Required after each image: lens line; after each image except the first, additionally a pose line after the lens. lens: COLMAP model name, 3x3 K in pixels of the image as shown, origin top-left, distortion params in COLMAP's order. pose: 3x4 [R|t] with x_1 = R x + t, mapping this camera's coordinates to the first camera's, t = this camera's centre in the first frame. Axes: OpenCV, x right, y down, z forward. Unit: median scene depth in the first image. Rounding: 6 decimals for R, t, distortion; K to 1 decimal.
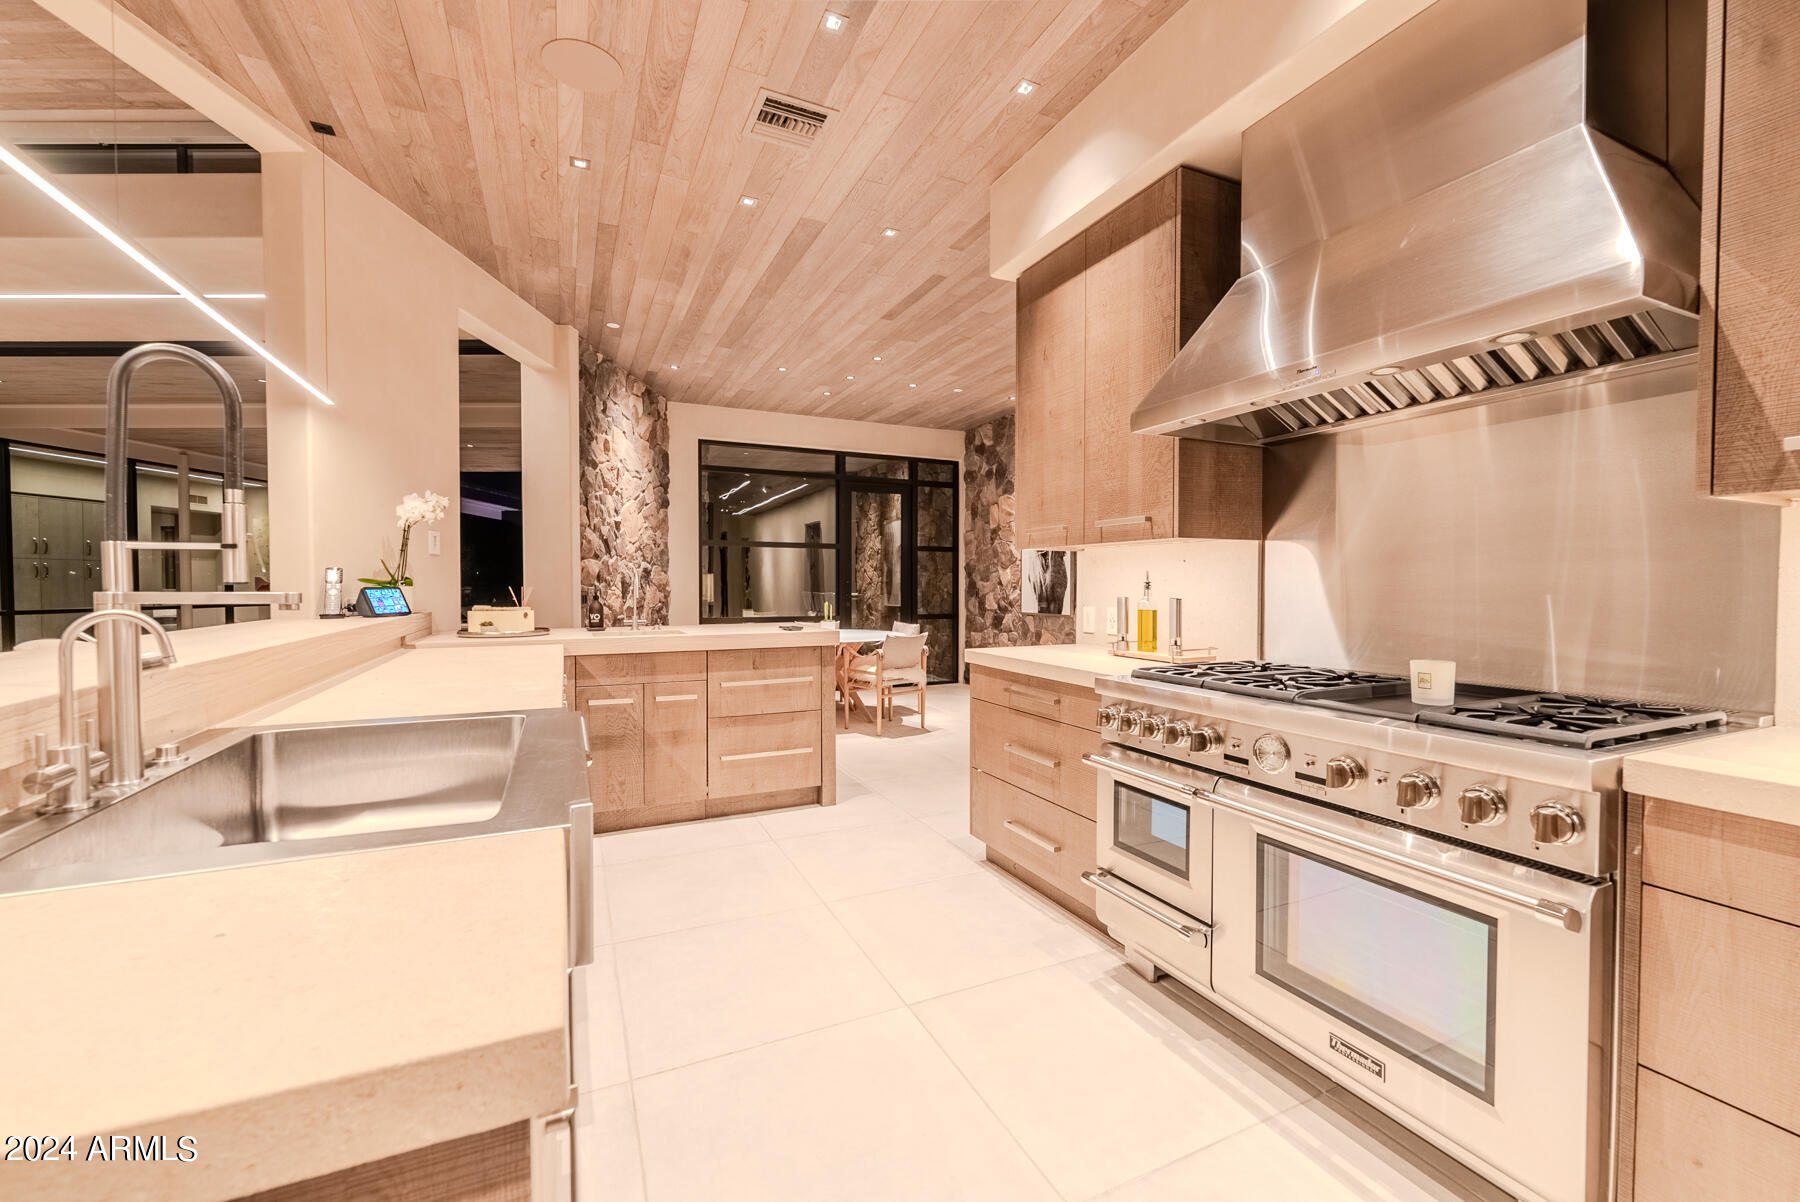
lens RADIAL K [[749.6, 0, 902.6], [0, 749.6, 631.3], [0, 0, 1]] dist [0.000764, 0.000021]
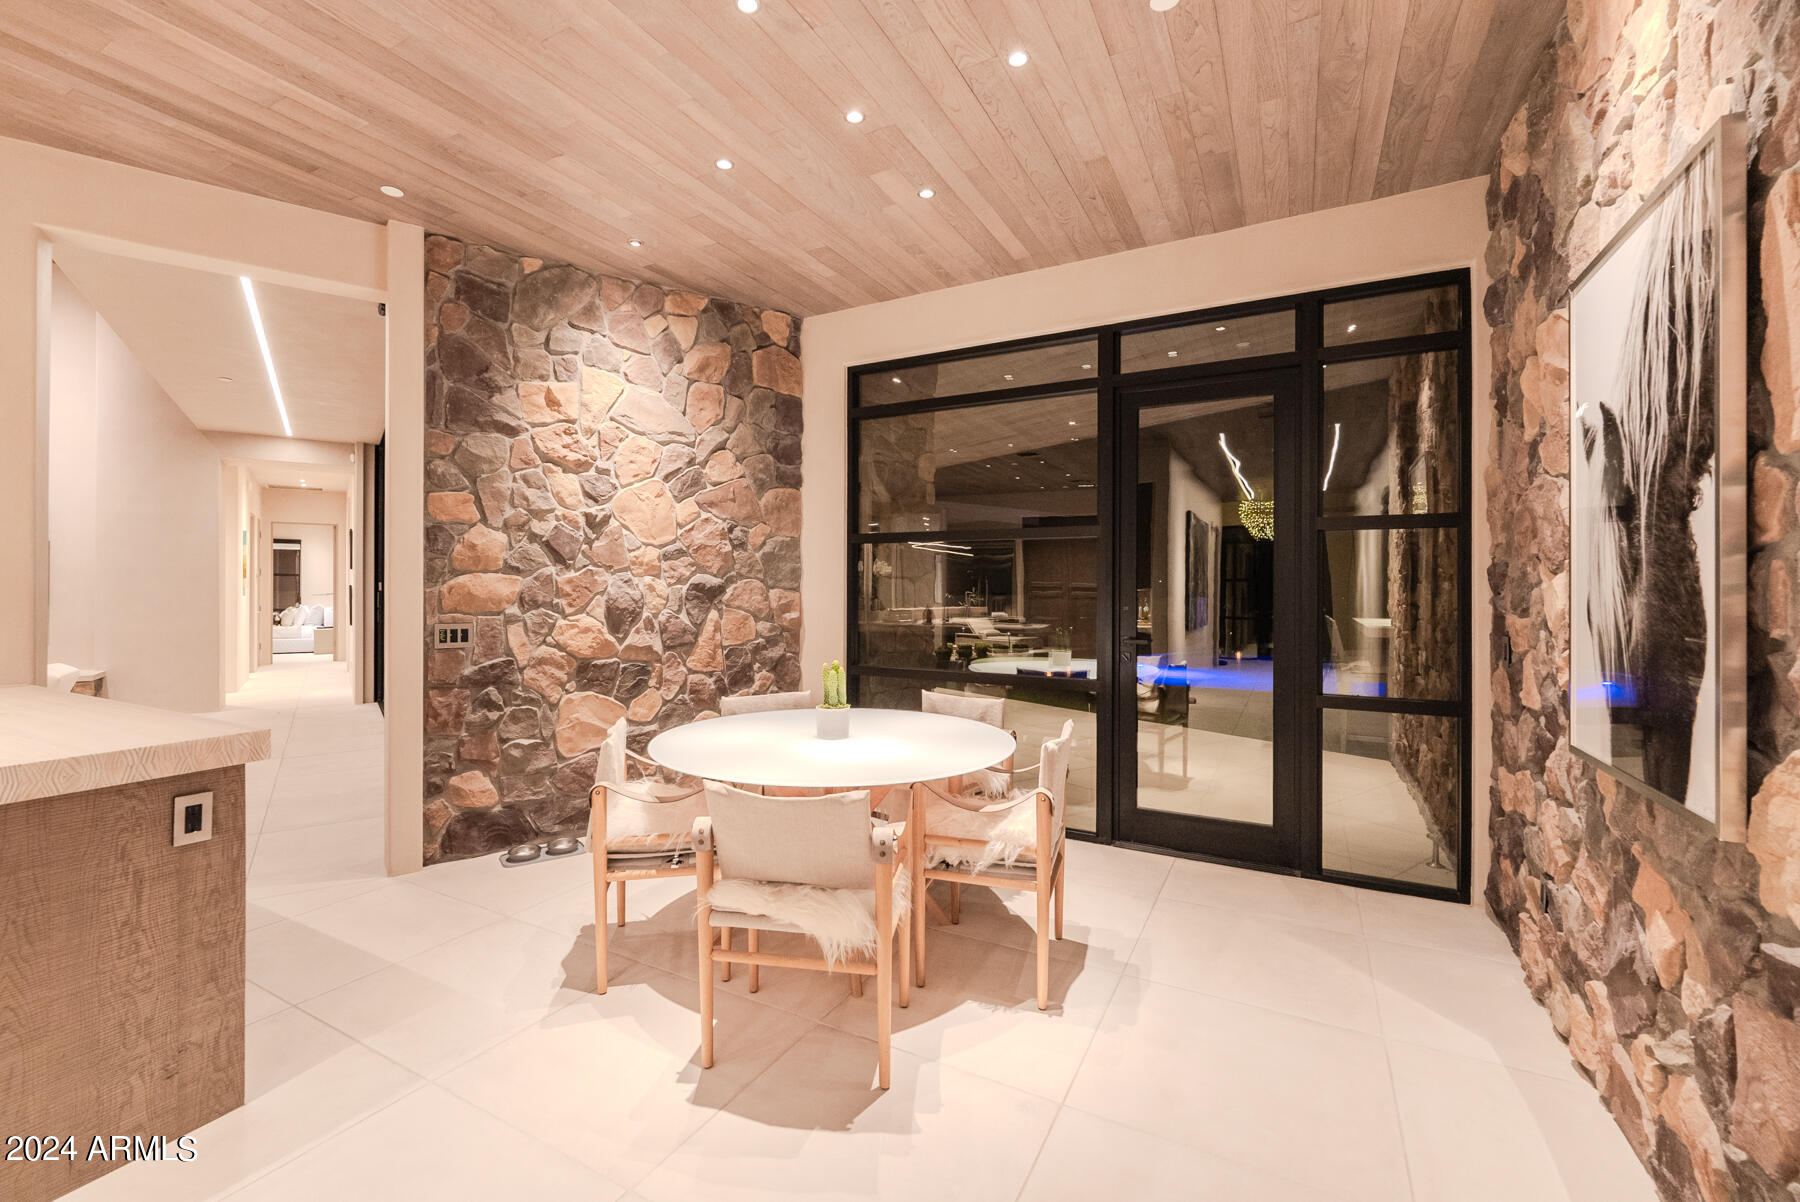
lens RADIAL K [[749.6, 0, 902.6], [0, 749.6, 631.3], [0, 0, 1]] dist [0.000764, 0.000021]
pose [[0.563106, 0.043694, -0.825229, 0.257899], [-0.056852, 0.998284, 0.014063, -0.056207], [0.824427, 0.038997, 0.564624, 0.701239]]
